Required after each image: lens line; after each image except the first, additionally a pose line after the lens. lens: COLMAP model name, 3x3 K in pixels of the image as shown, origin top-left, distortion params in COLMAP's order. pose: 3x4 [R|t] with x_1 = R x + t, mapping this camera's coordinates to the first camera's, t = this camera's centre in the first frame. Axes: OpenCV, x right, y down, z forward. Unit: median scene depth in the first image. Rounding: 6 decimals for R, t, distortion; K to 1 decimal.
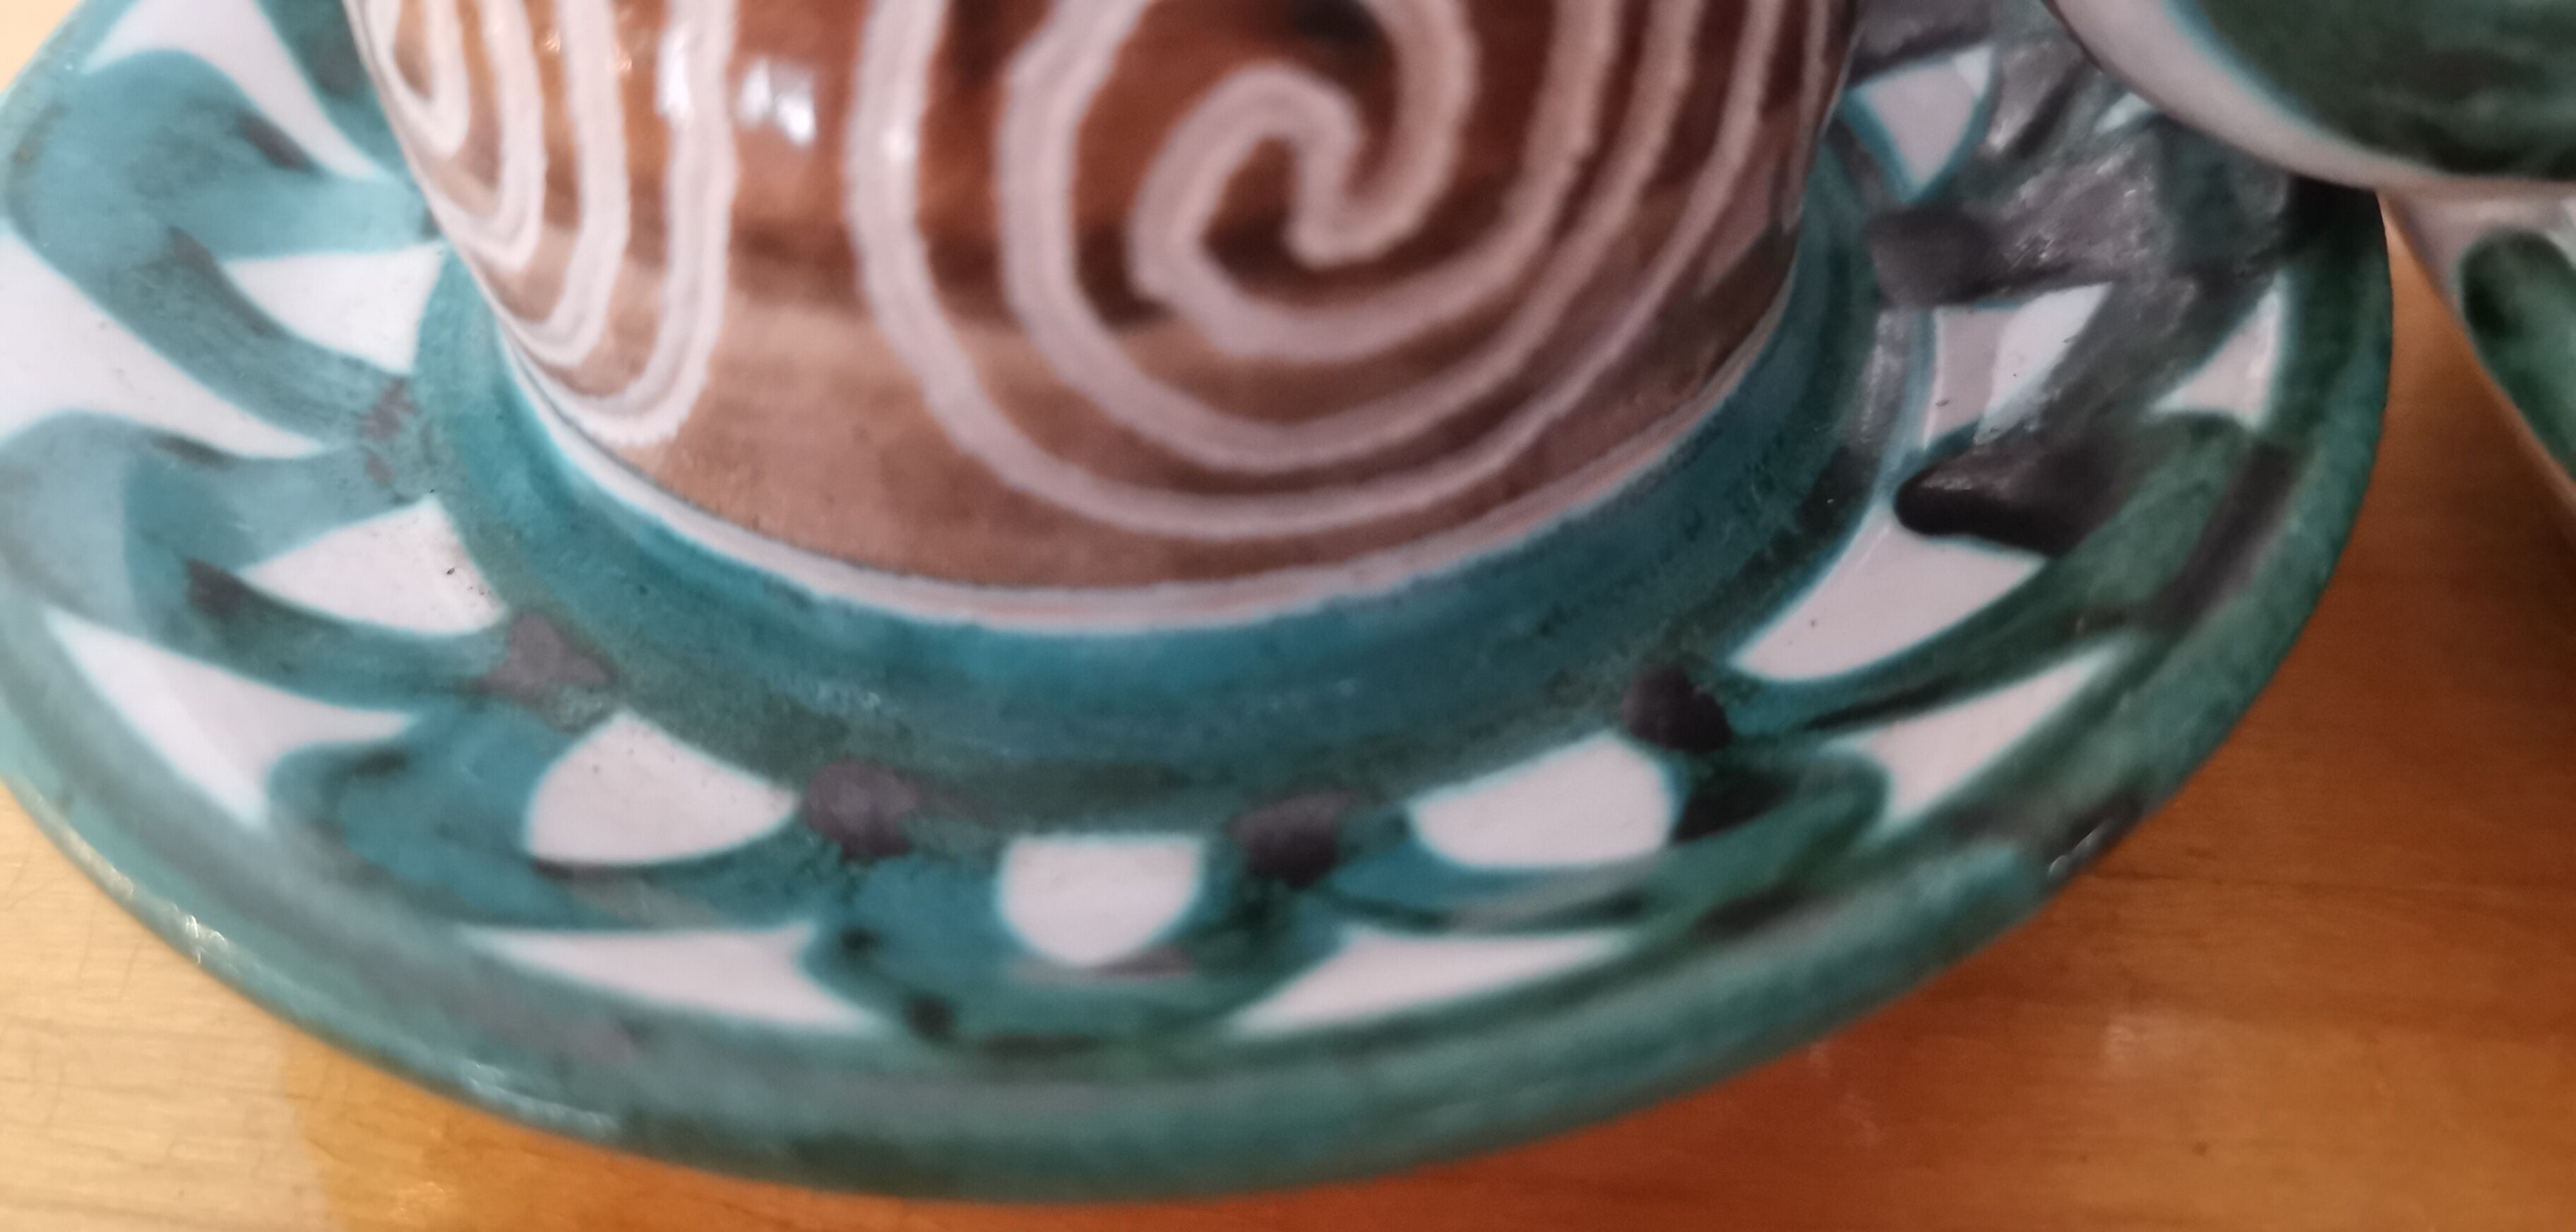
lens RADIAL K [[2100.7, 0, 1298.7], [0, 2100.7, 621.8], [0, 0, 1]] dist [0.002362, -0.077103]
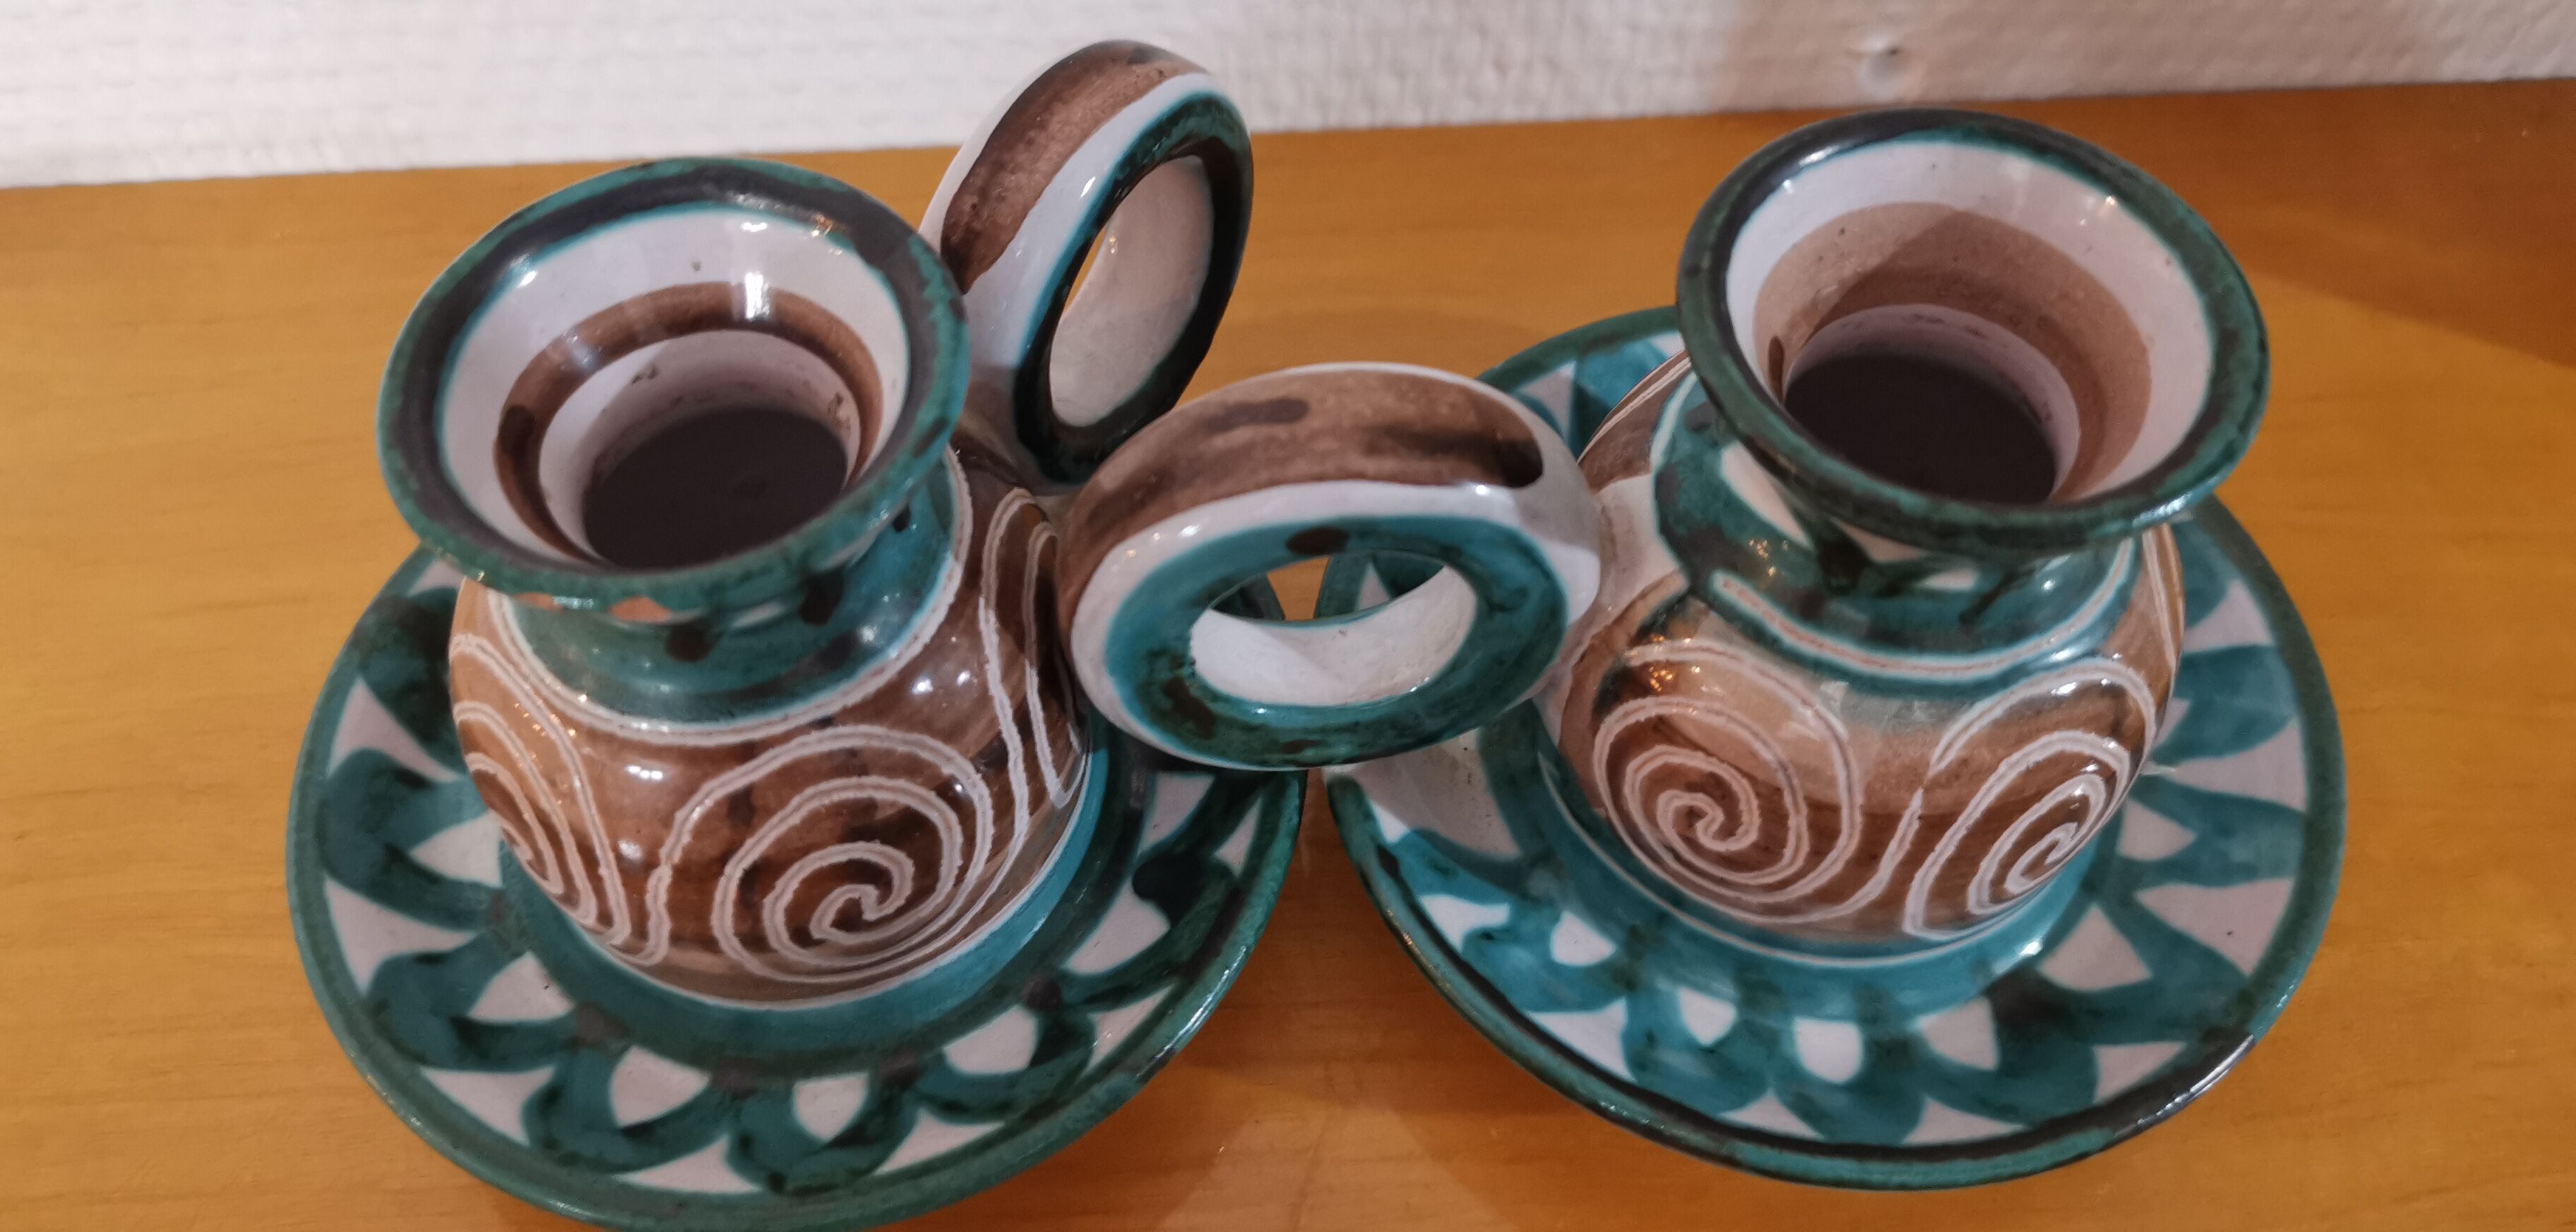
lens RADIAL K [[1936.1, 0, 1288.0], [0, 1936.1, 616.0], [0, 0, 1]] dist [0.004994, 0.001733]
pose [[0.986751, -0.114811, 0.114631, 0.278712], [0.096441, 0.983254, 0.154629, -0.830282], [-0.130465, -0.141525, 0.981300, -1.475070]]
